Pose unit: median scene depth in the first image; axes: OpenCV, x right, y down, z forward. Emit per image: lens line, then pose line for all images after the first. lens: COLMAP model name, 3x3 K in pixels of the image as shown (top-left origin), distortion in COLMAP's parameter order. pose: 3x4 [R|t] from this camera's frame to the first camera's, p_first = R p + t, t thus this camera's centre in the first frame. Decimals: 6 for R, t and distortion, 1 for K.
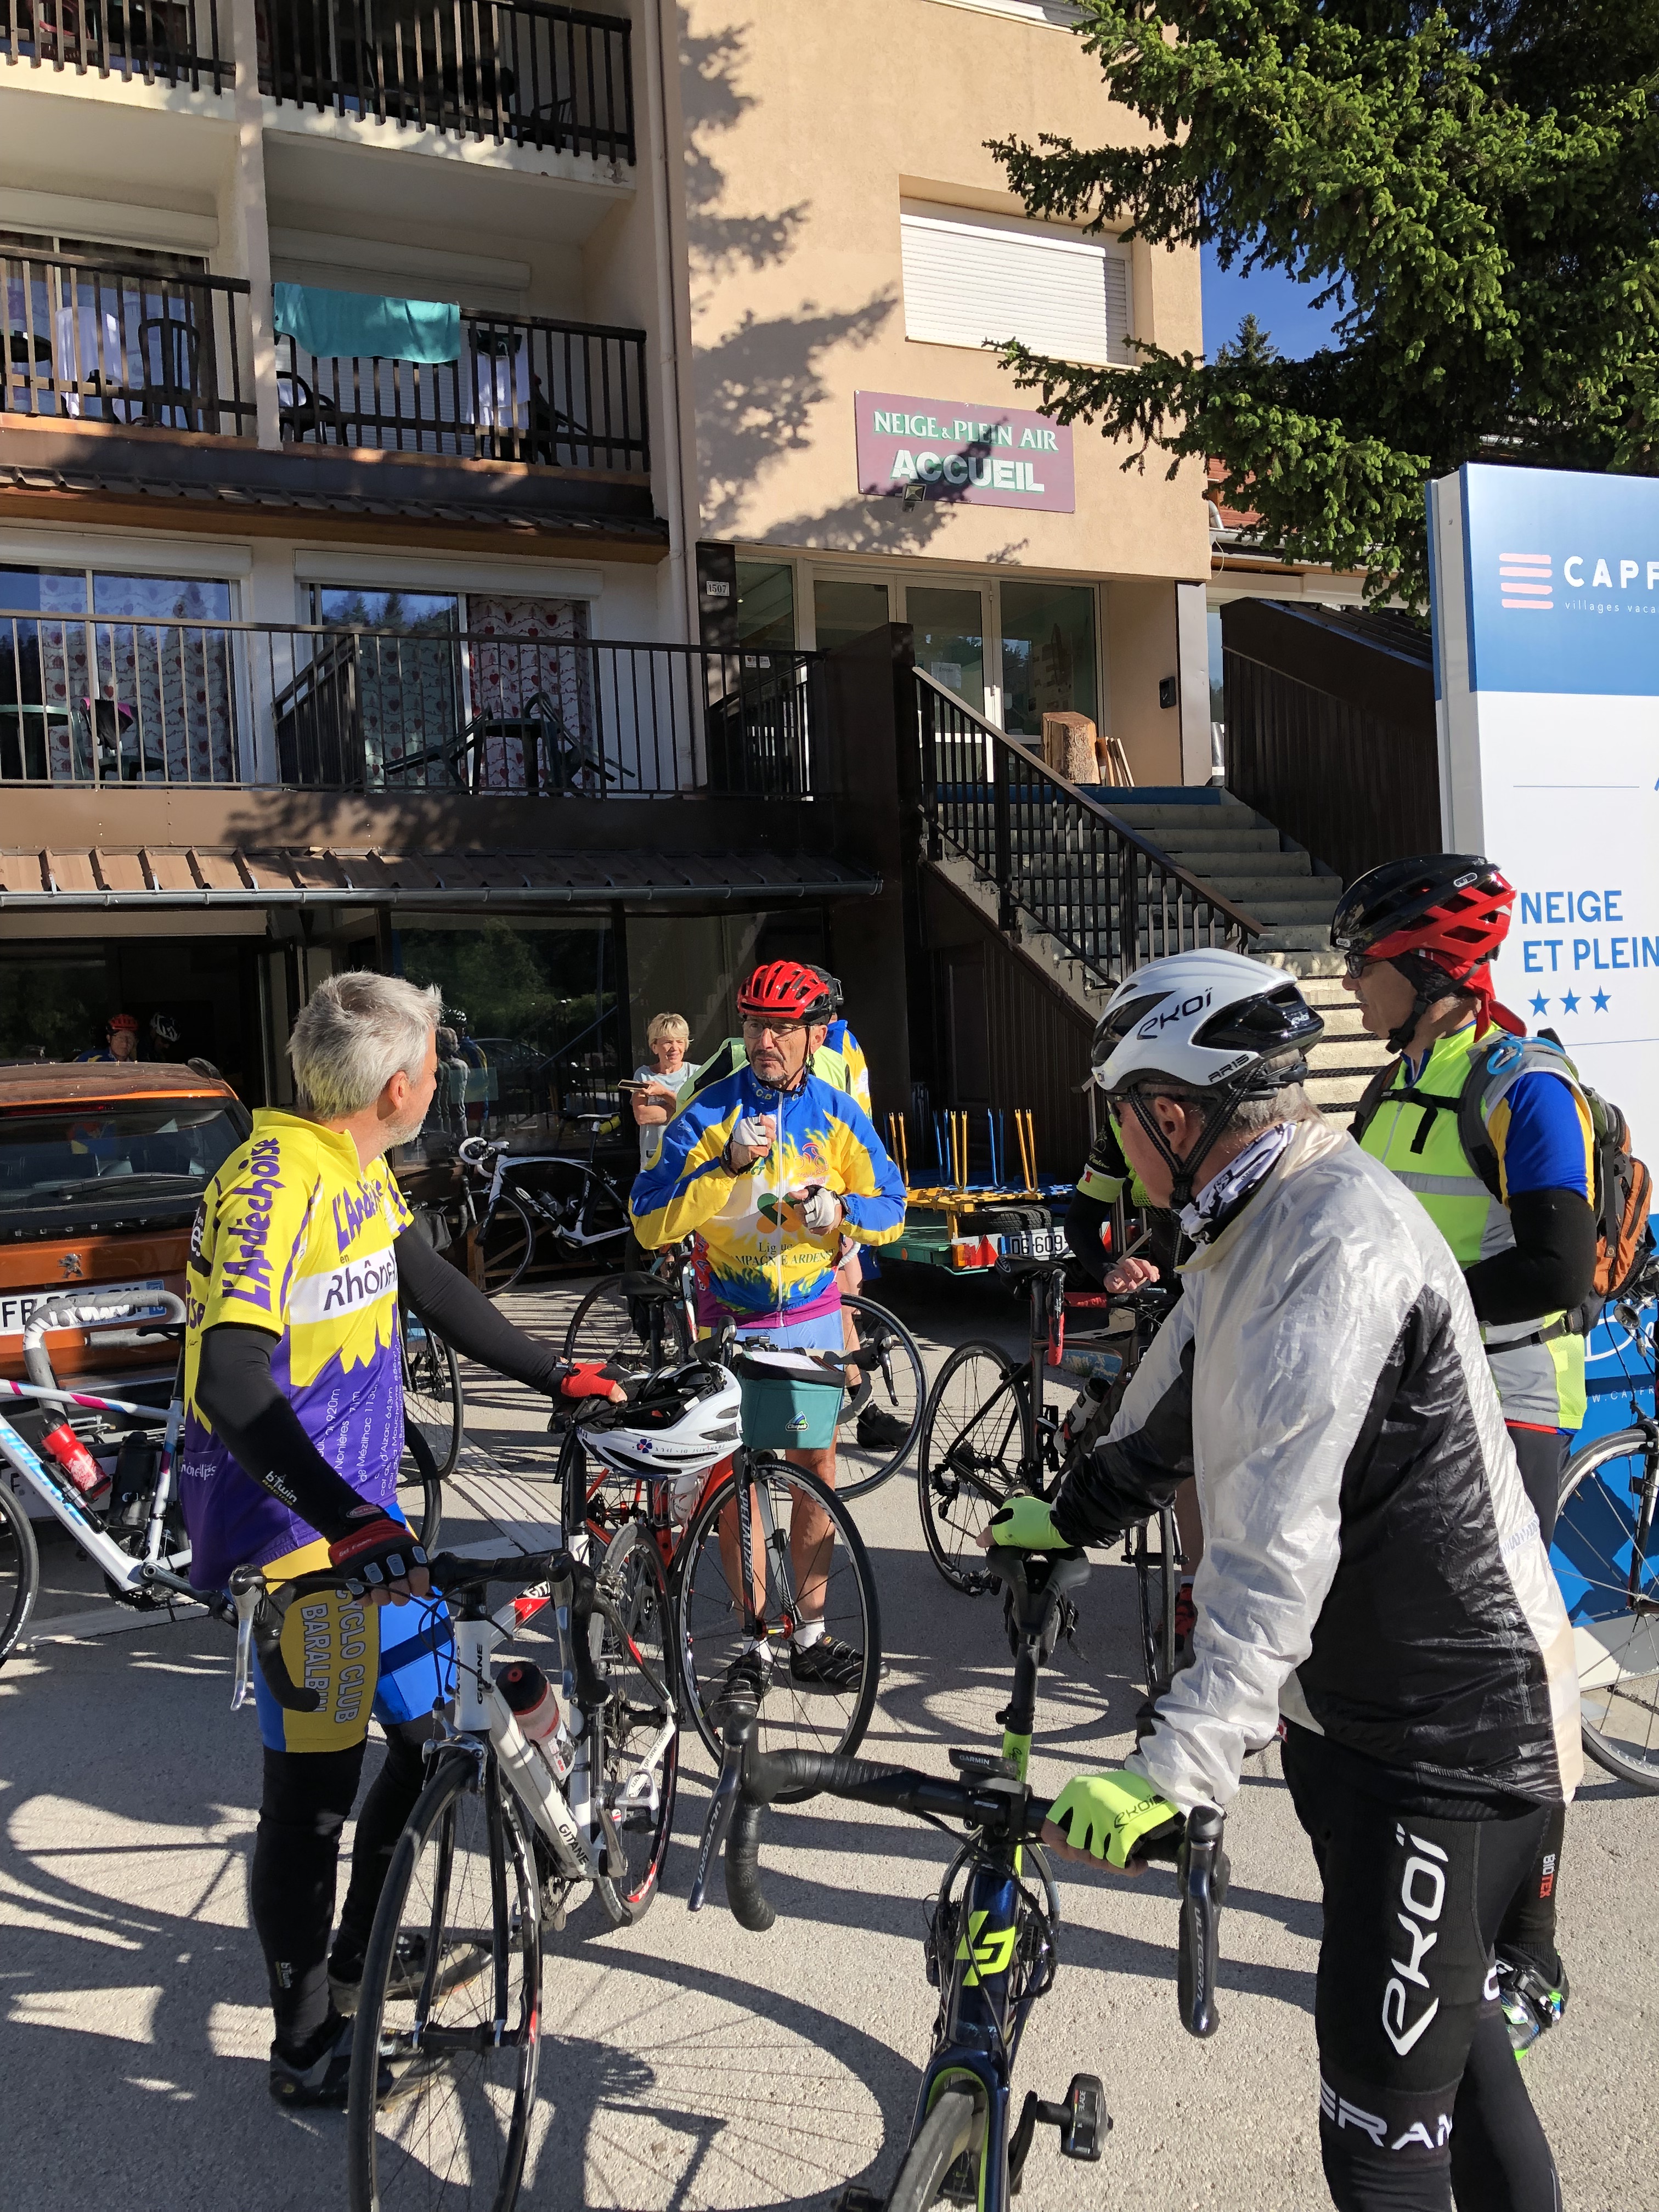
lens RADIAL K [[1809.2, 0, 866.0], [0, 1809.2, 1088.3], [0, 0, 1]] dist [0.035225, -0.017447]
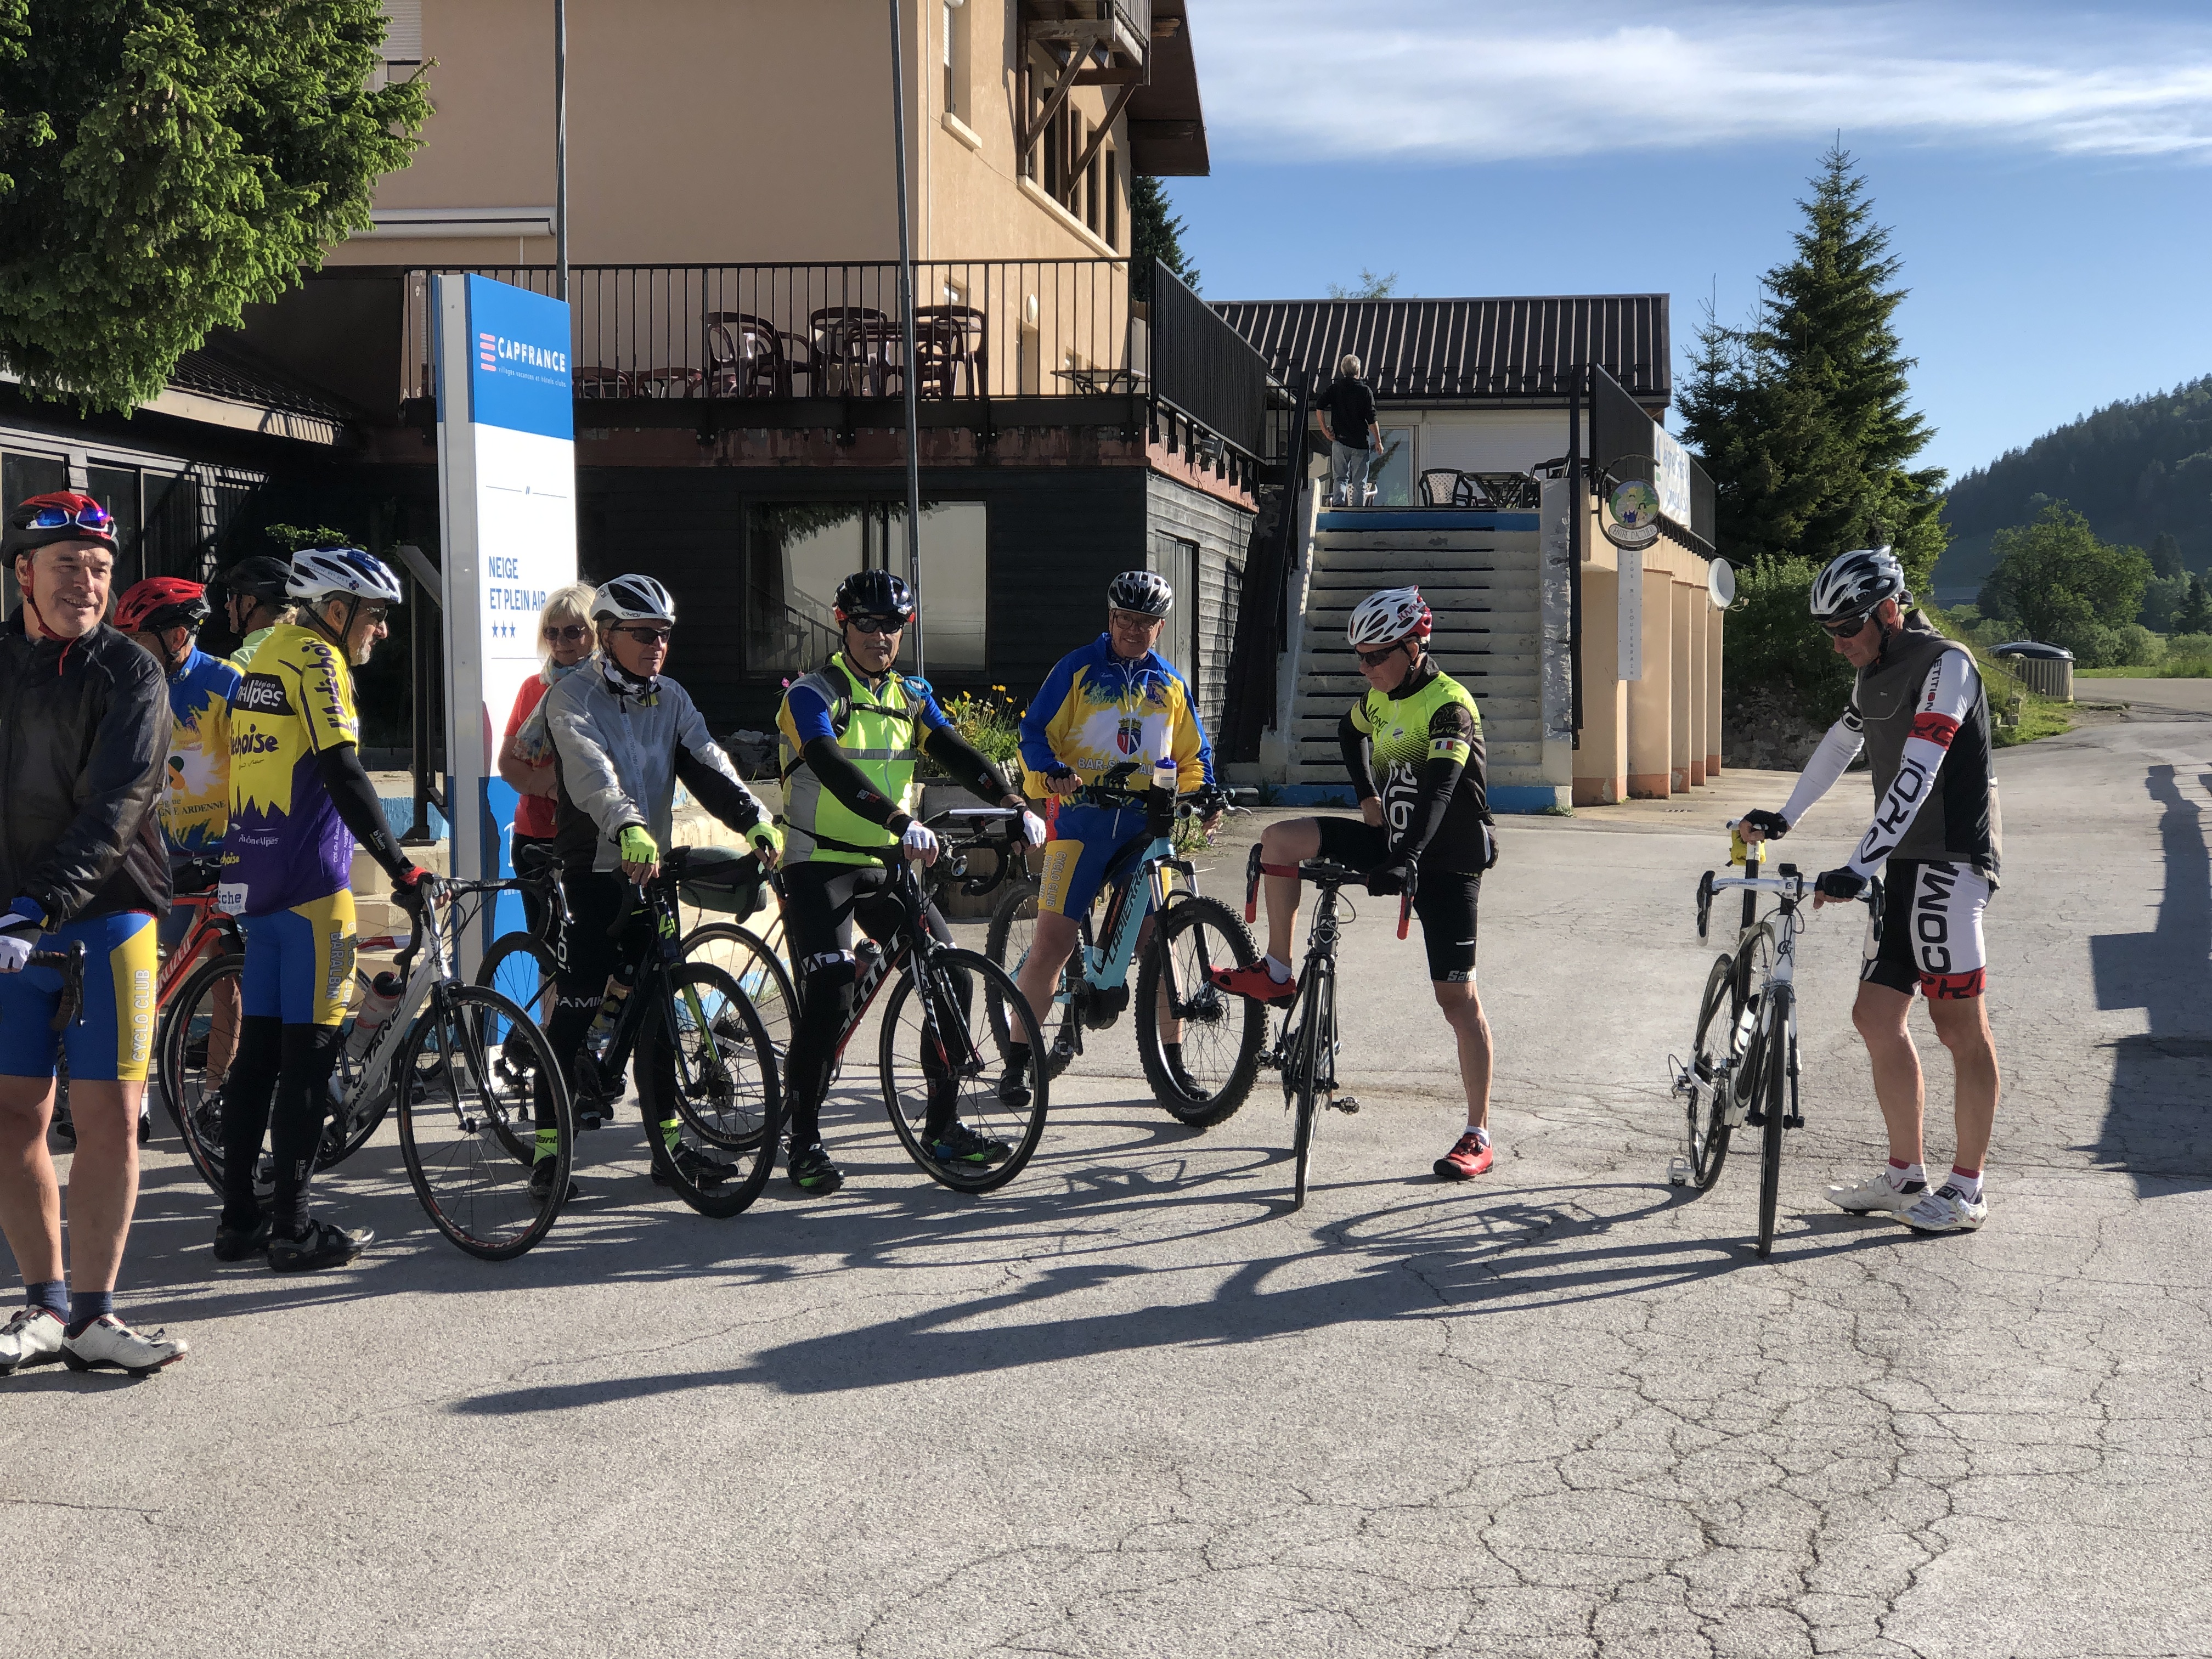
lens RADIAL K [[3628.8, 0, 1089.0], [0, 3628.8, 757.0], [0, 0, 1]] dist [0.127684, 0.000000]
pose [[0.542015, 0.027117, 0.839931, -0.760202], [0.007157, 0.999294, -0.036880, 0.069115], [-0.840338, 0.026001, 0.541439, -0.419885]]
